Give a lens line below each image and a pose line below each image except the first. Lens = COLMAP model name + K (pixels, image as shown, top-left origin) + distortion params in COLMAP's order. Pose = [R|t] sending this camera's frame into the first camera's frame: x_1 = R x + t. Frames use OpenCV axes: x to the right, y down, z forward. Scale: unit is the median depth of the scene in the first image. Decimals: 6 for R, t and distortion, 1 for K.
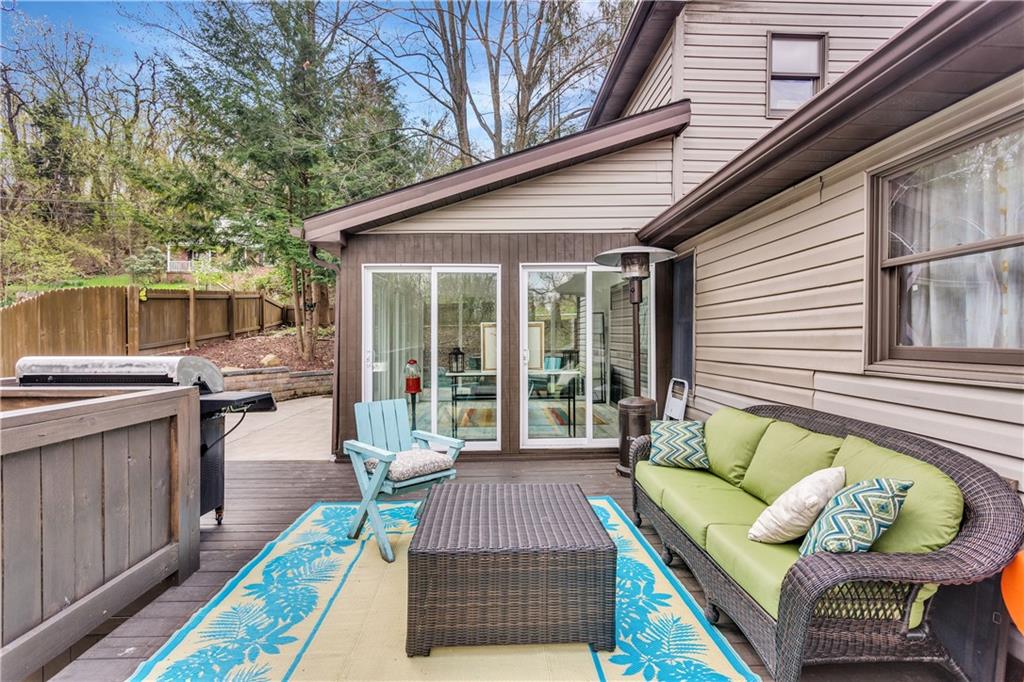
lens RADIAL K [[480.7, 0, 512.0], [0, 480.7, 341.0], [0, 0, 1]] dist [-0.011463, 0.000156]
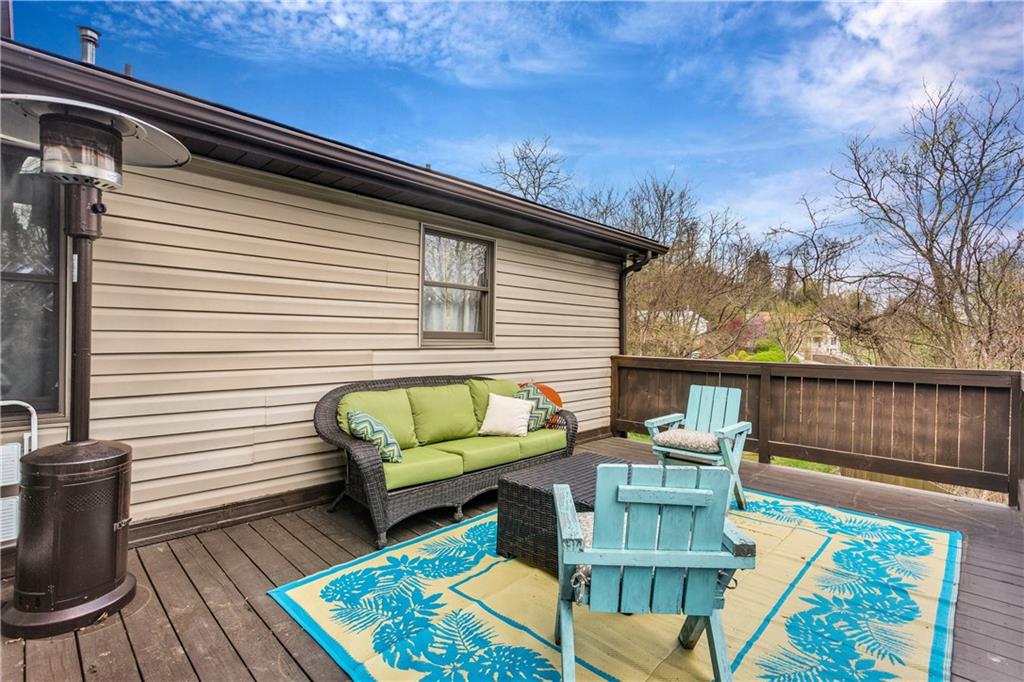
lens RADIAL K [[480.7, 0, 512.0], [0, 480.7, 341.0], [0, 0, 1]] dist [-0.011463, 0.000156]
pose [[-0.682269, -0.019413, 0.730843, -0.742874], [-0.014082, 0.999811, 0.013411, 0.019748], [-0.730965, -0.001142, -0.682414, 2.103744]]
